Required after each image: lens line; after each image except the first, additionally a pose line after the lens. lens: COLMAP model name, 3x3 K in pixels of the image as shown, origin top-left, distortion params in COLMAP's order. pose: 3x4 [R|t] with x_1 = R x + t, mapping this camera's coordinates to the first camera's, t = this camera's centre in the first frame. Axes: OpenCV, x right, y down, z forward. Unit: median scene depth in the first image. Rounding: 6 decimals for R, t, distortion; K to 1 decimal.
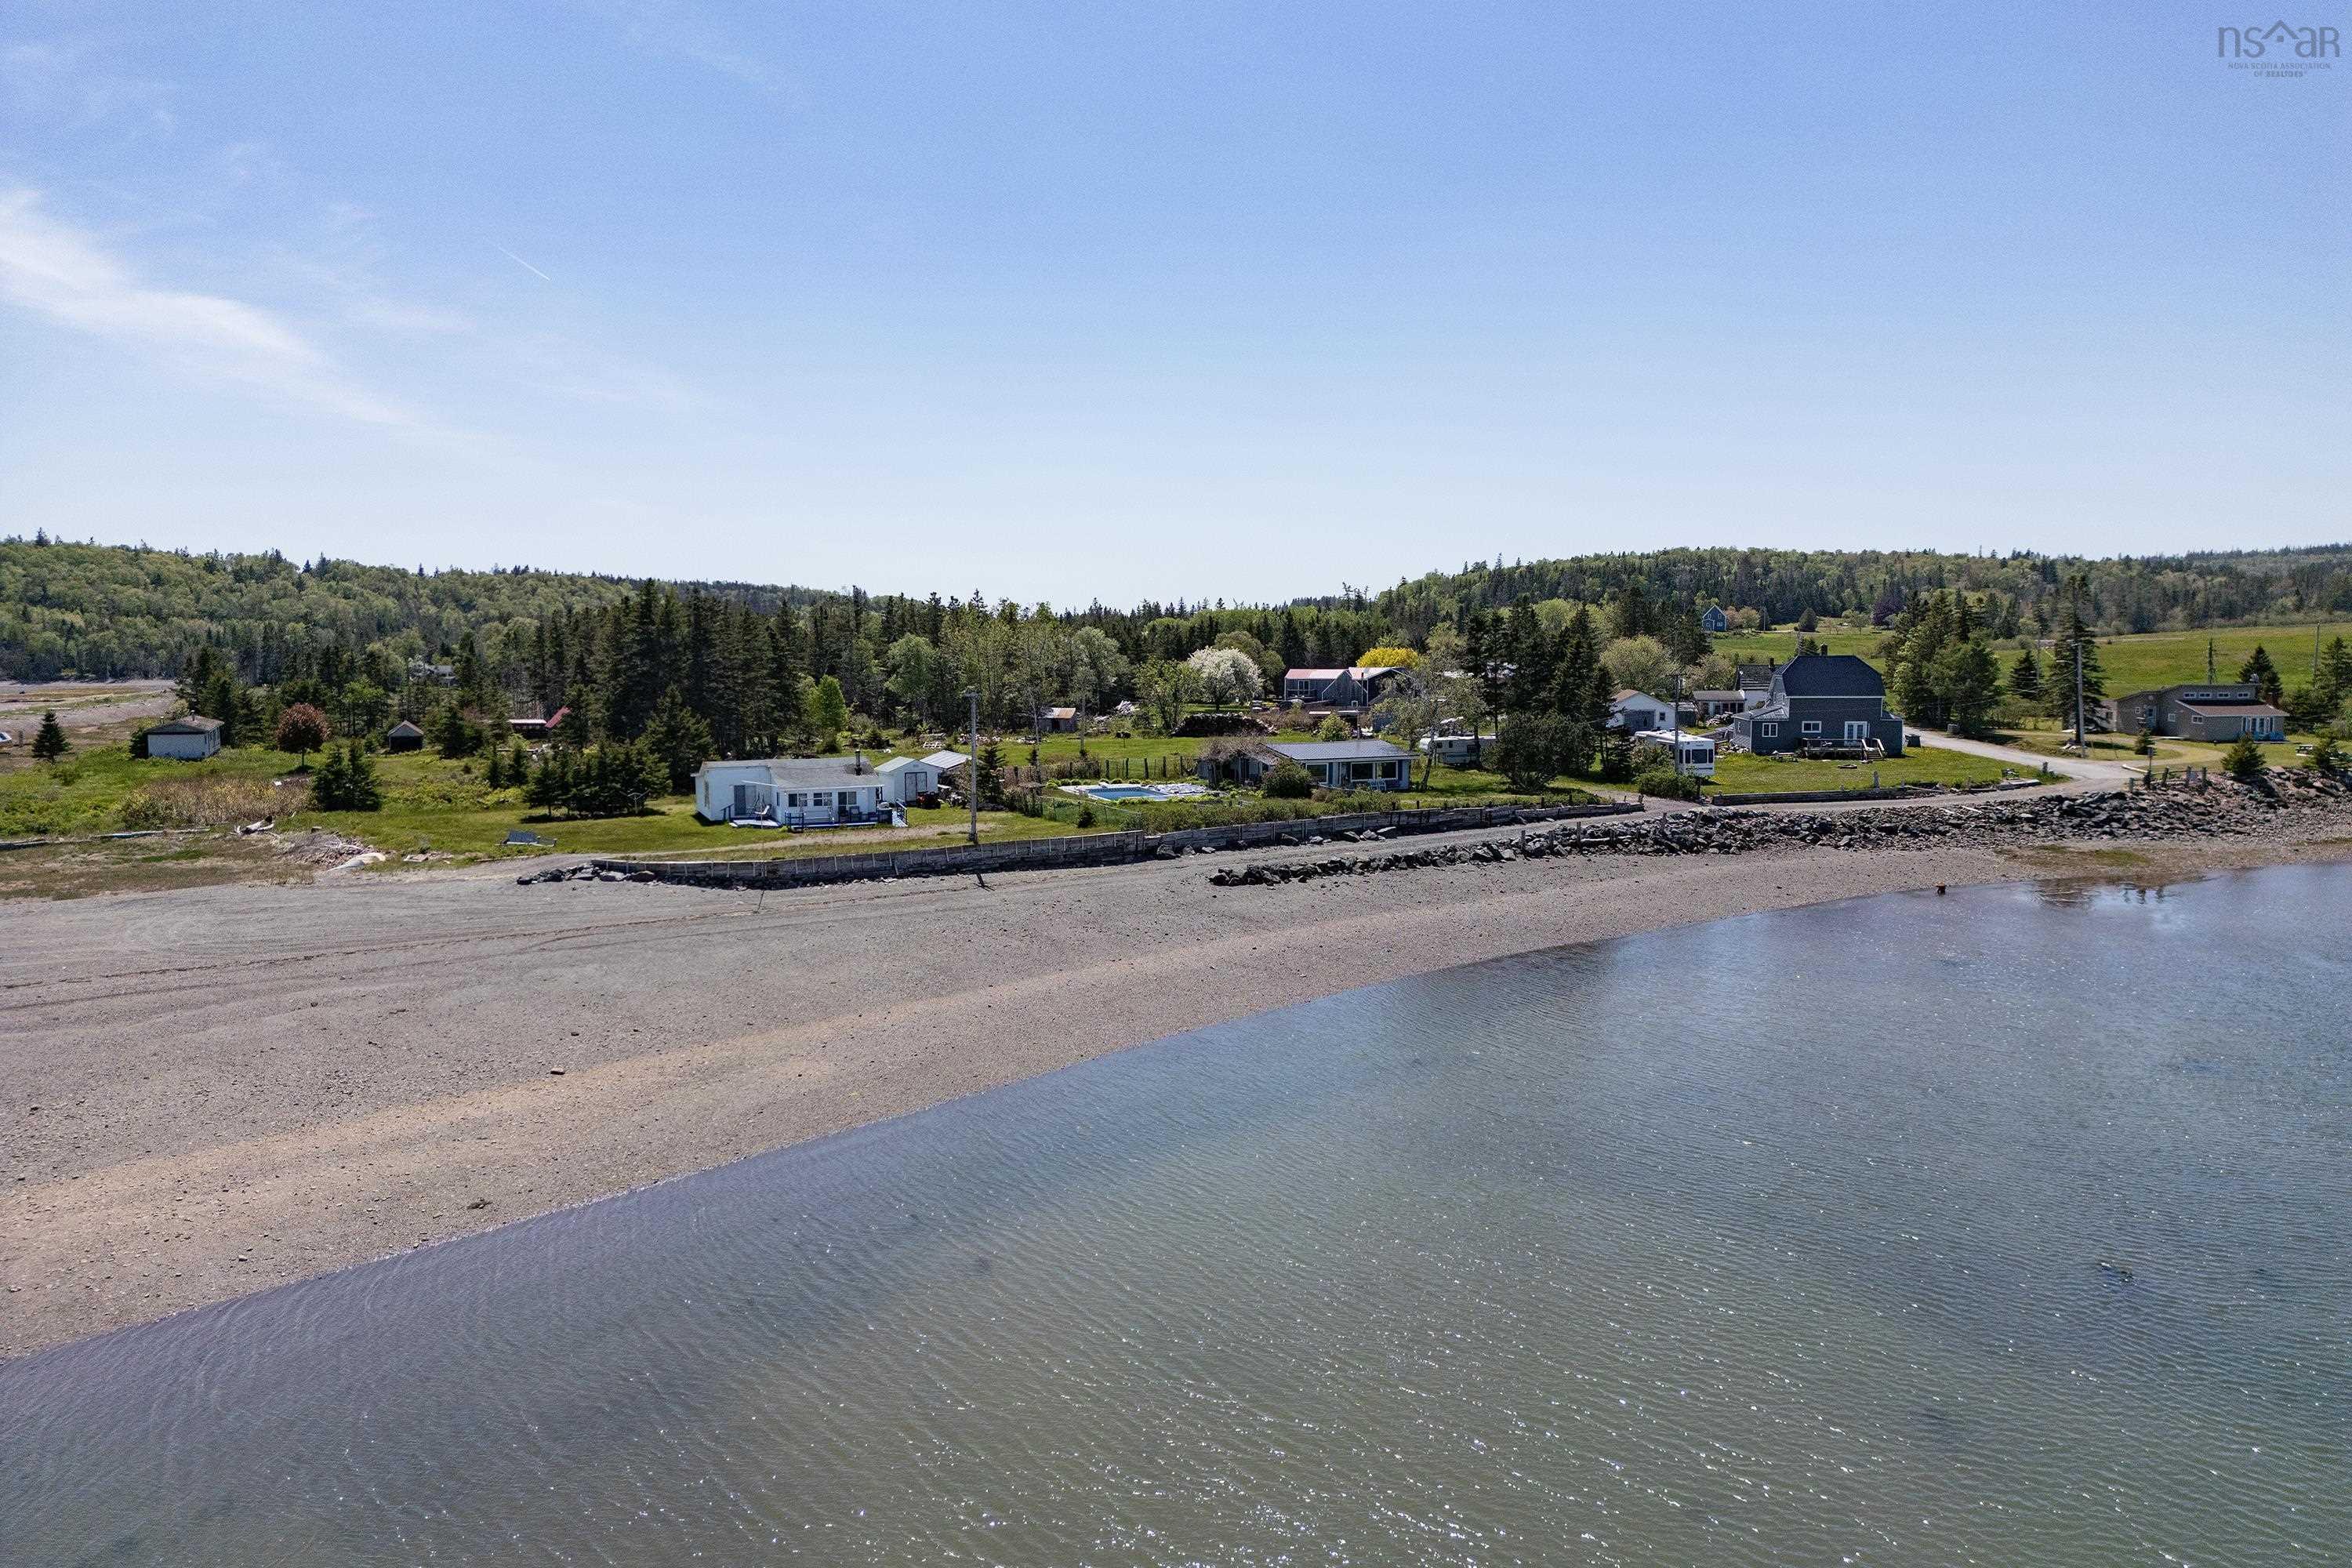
lens RADIAL K [[1647.0, 0, 1176.0], [0, 1647.0, 784.0], [0, 0, 1]] dist [0.092626, -0.098367]
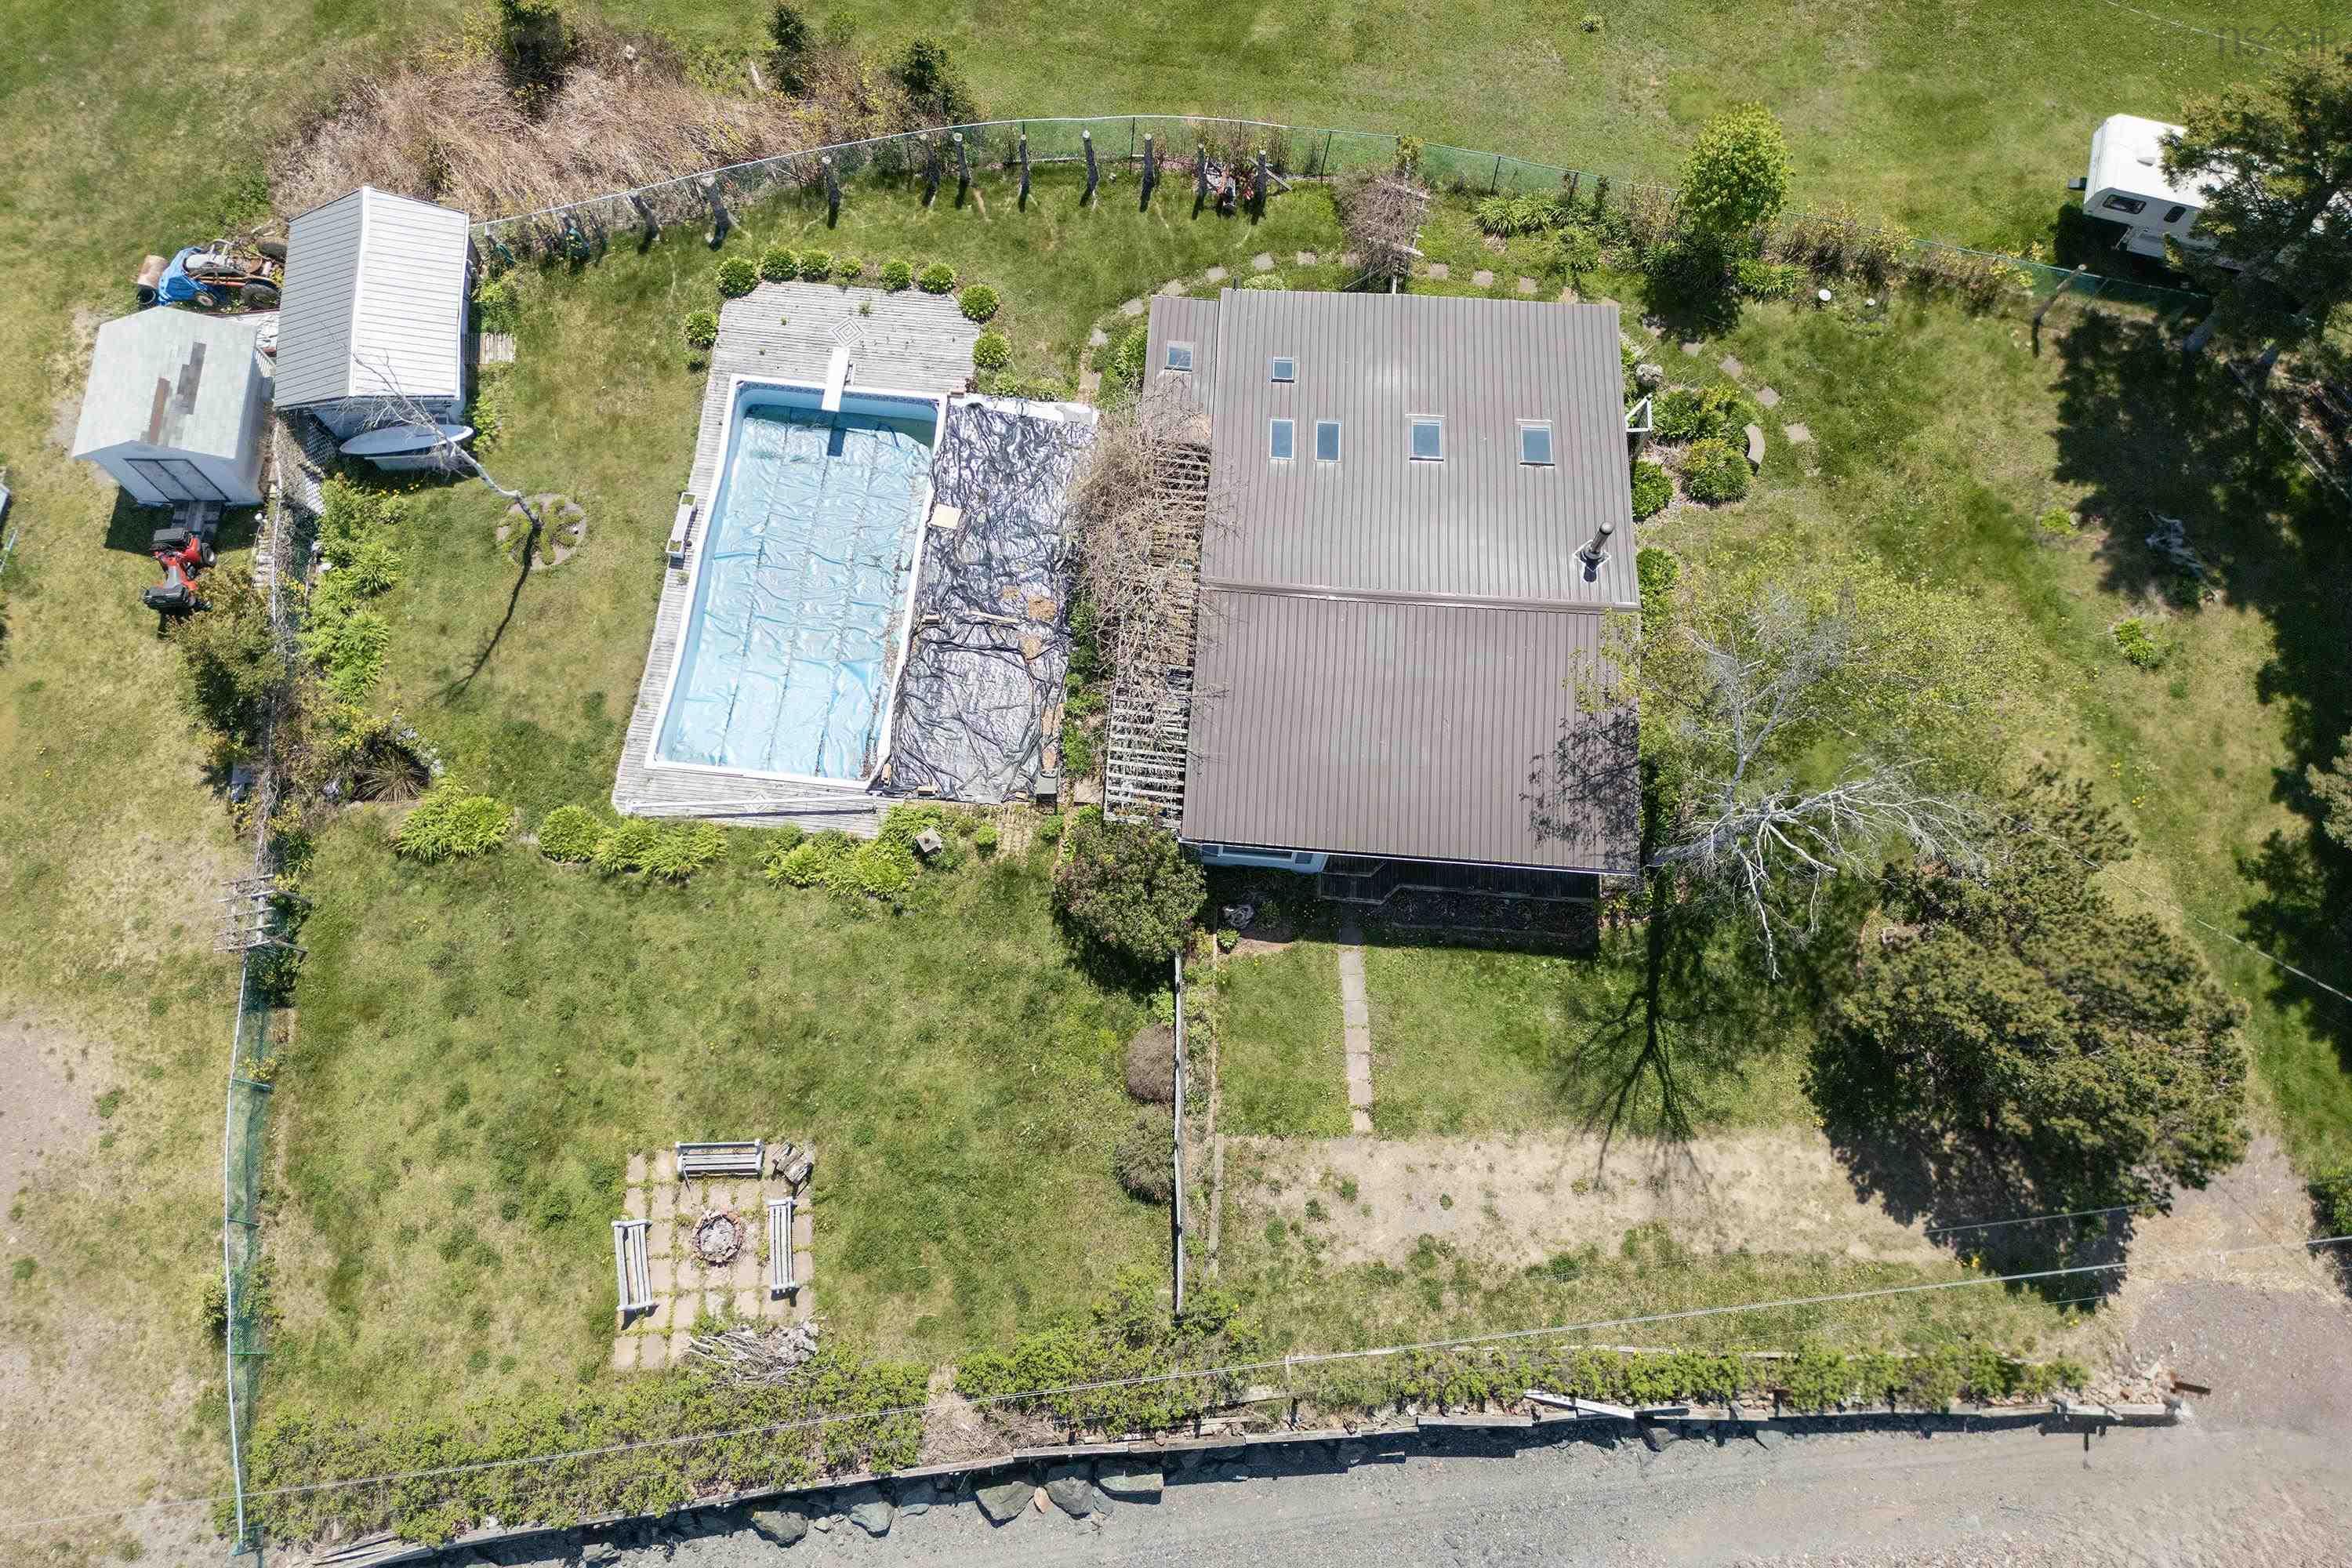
lens RADIAL K [[1627.9, 0, 1176.0], [0, 1627.9, 784.0], [0, 0, 1]] dist [0.073504, -0.091773]
pose [[0.897416, 0.416701, -0.144930, 0.077407], [-0.038615, 0.401427, 0.915077, -0.207423], [0.439492, -0.815608, 0.376337, 0.614234]]
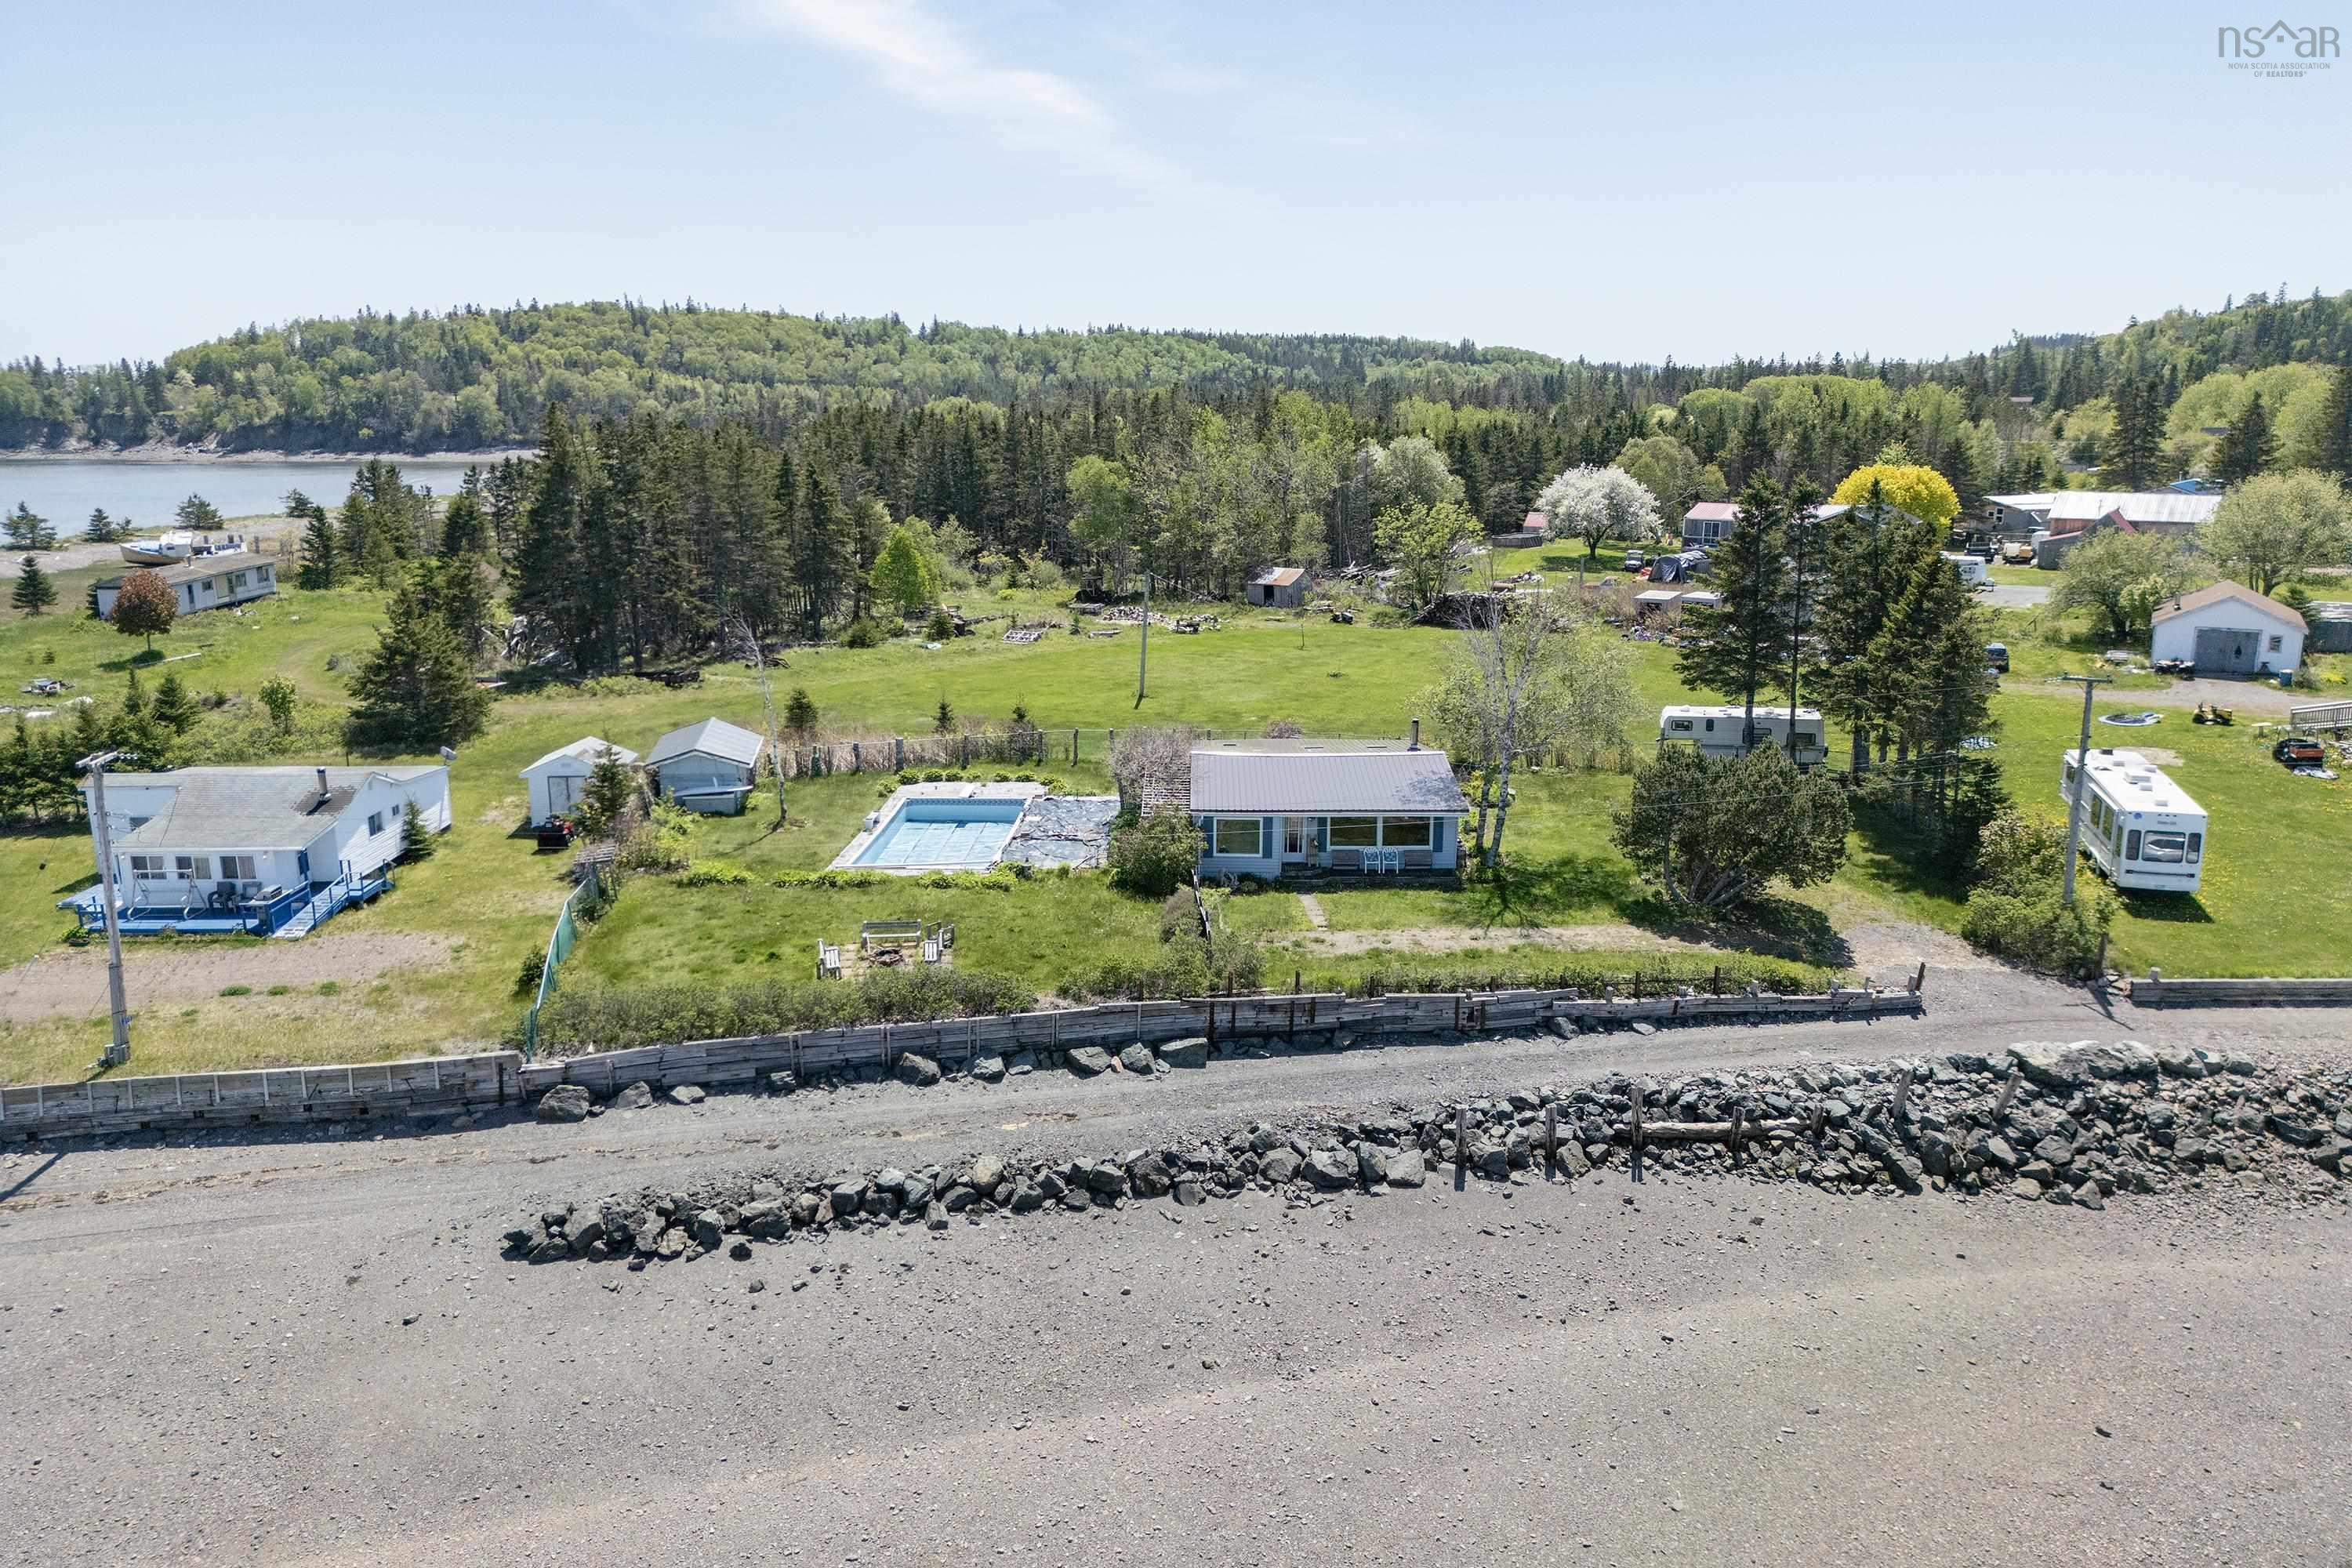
lens RADIAL K [[1647.0, 0, 1176.0], [0, 1647.0, 784.0], [0, 0, 1]] dist [0.092626, -0.098367]
pose [[0.921809, 0.091016, -0.376809, 0.179258], [-0.034222, 0.987358, 0.154770, -0.070007], [0.386132, -0.129773, 0.913270, 0.367175]]
